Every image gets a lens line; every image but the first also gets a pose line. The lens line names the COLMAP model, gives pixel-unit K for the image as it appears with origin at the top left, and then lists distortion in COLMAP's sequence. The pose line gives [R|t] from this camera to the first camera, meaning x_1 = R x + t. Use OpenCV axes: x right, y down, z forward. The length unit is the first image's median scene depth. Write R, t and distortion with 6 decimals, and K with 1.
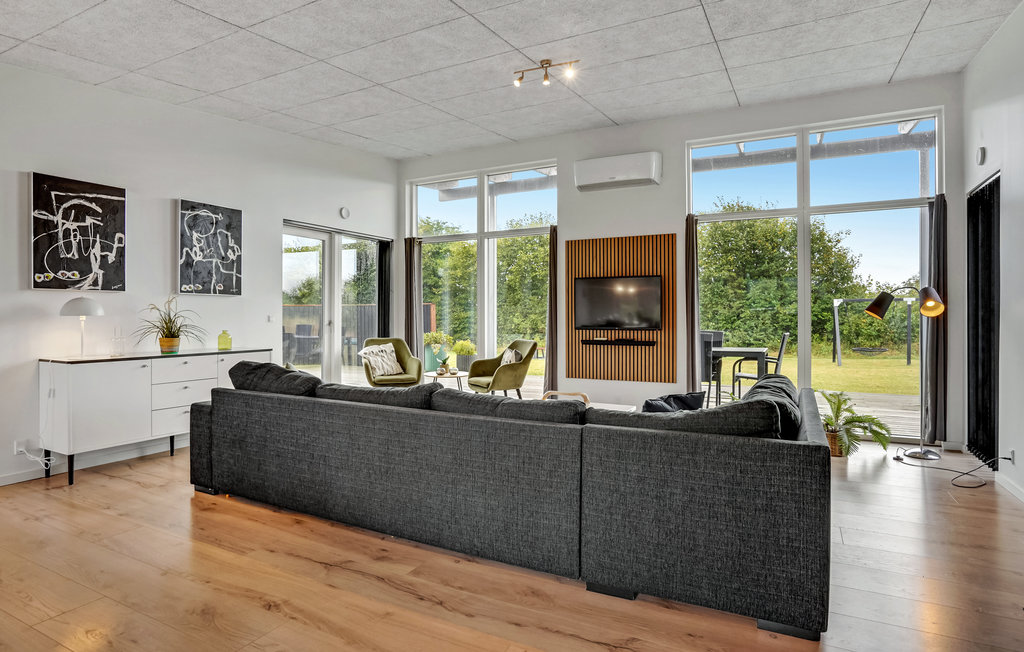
lens RADIAL K [[560.7, 0, 528.3], [0, 560.7, 321.4], [0, 0, 1]] dist [-0.016192, 0.004336]
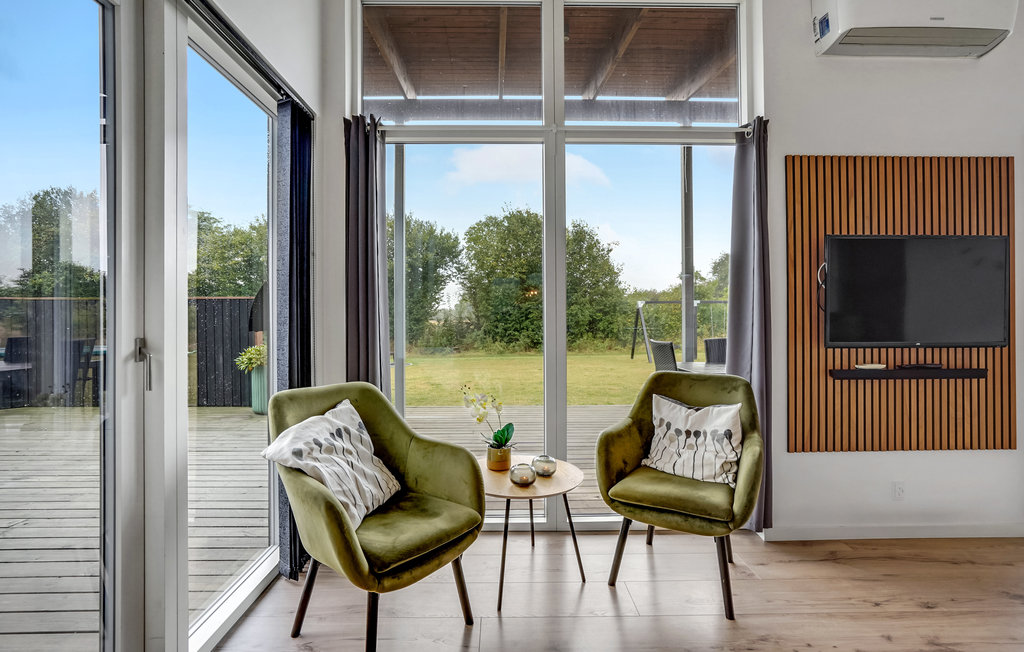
lens RADIAL K [[478.3, 0, 497.1], [0, 478.3, 318.2], [0, 0, 1]] dist [-0.034793, 0.005547]
pose [[0.886308, -0.002611, 0.463090, -0.324855], [0.005160, 0.999978, -0.004237, -0.009123], [-0.463068, 0.006145, 0.886301, 0.776933]]
